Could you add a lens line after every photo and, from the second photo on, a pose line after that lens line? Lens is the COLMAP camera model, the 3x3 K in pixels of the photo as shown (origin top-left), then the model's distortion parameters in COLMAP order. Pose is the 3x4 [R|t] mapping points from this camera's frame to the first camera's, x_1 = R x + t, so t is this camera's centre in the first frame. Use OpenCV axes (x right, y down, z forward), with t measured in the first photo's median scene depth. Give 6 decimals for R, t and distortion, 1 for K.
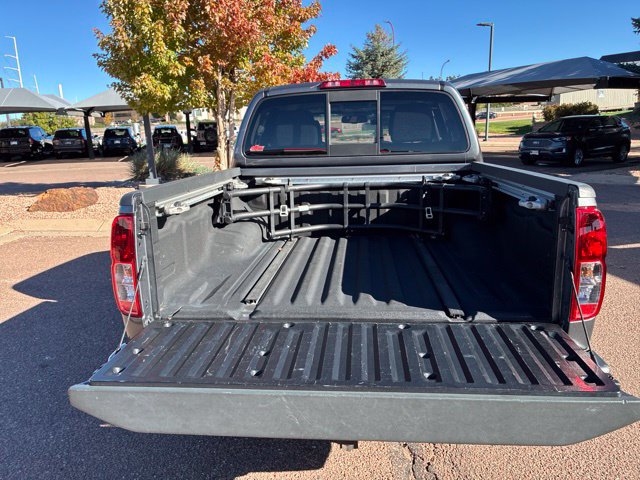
lens RADIAL K [[487.3, 0, 317.7], [0, 487.3, 242.6], [0, 0, 1]] dist [0.046975, -0.061986]
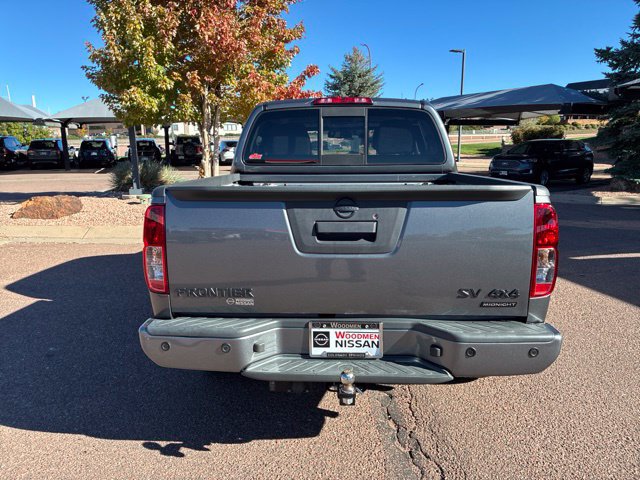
lens RADIAL K [[487.3, 0, 317.6], [0, 487.3, 242.5], [0, 0, 1]] dist [0.046975, -0.061986]
pose [[0.998537, 0.014447, 0.052104, -0.014680], [-0.012608, 0.999292, -0.035457, 0.014074], [-0.052580, 0.034748, 0.998012, -0.036310]]
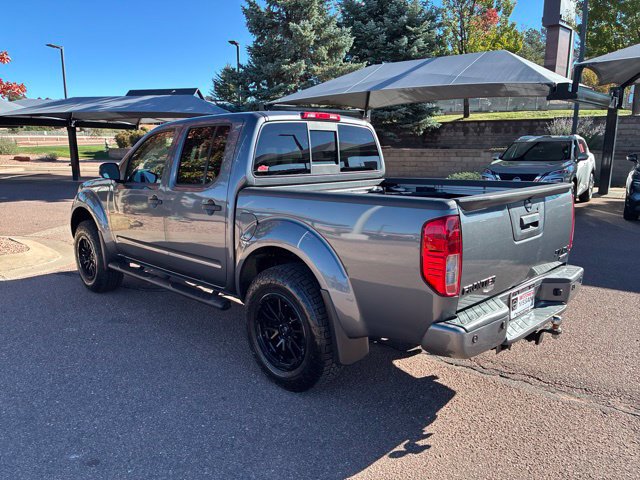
lens RADIAL K [[487.3, 0, 315.0], [0, 487.3, 239.9], [0, 0, 1]] dist [0.046975, -0.061986]
pose [[0.639258, -0.113744, 0.760533, -0.326994], [0.155895, 0.987633, 0.016673, -0.014704], [-0.753024, 0.107905, 0.649085, 0.088937]]
